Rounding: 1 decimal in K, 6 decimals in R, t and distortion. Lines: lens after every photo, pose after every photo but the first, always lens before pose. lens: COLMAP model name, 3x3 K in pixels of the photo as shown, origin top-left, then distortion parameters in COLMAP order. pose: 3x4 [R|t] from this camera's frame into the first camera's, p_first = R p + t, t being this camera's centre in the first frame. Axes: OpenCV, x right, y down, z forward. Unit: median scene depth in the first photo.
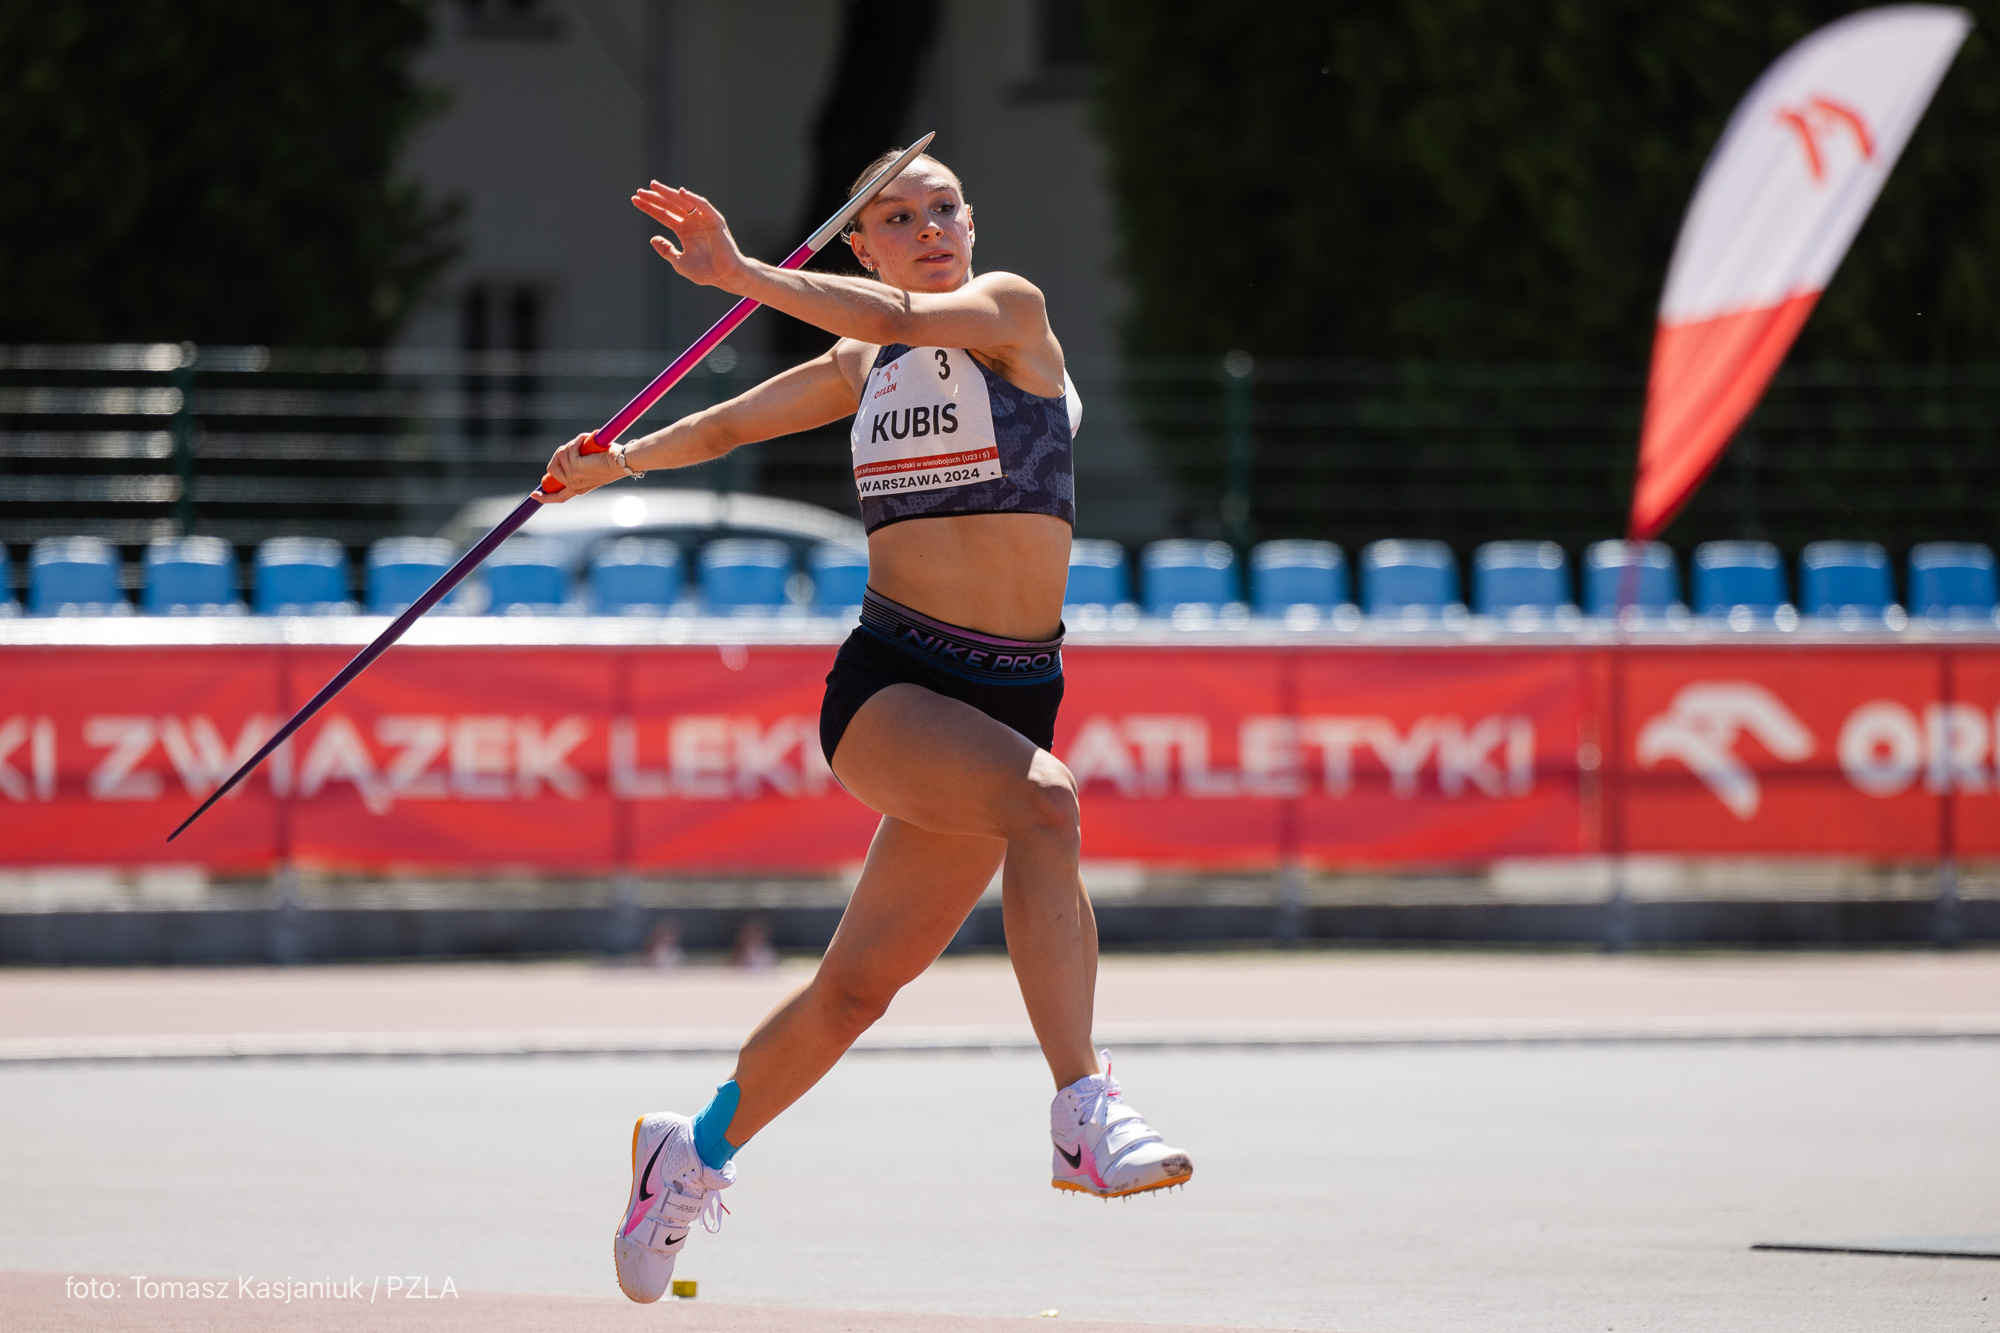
lens RADIAL K [[10938.9, 0, 1000.0], [0, 10938.9, 666.5], [0, 0, 1]] dist [-0.283006, 5.147003]
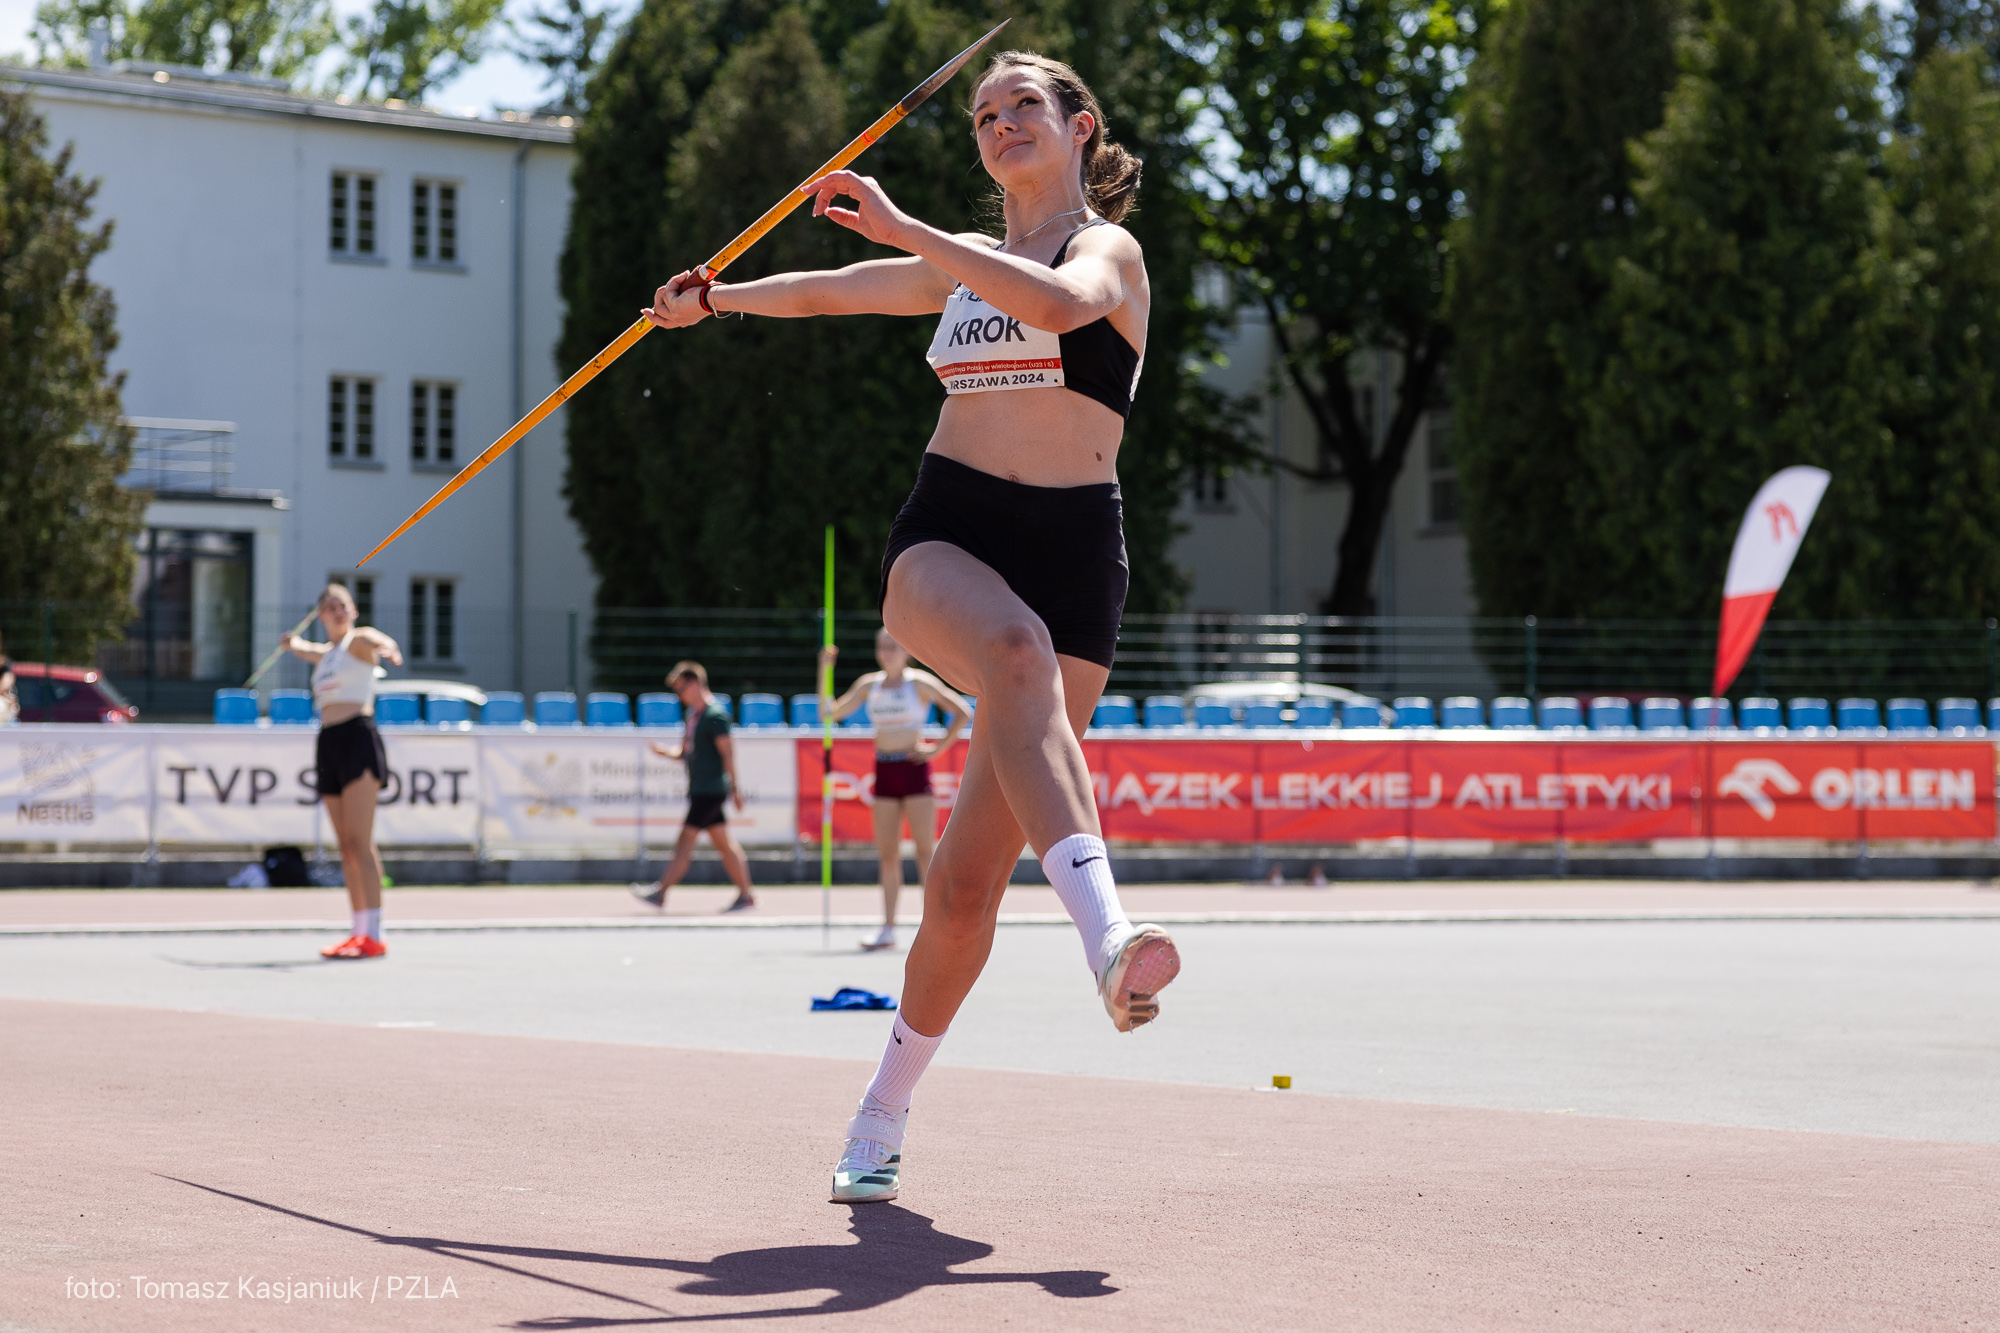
lens RADIAL K [[3105.3, 0, 1000.0], [0, 3105.3, 666.5], [0, 0, 1]] dist [-0.017093, -0.018040]
pose [[0.992651, -0.004838, -0.120917, -0.009846], [-0.001251, 0.998737, -0.050226, 0.014558], [0.121008, 0.050008, 0.991391, 0.359869]]
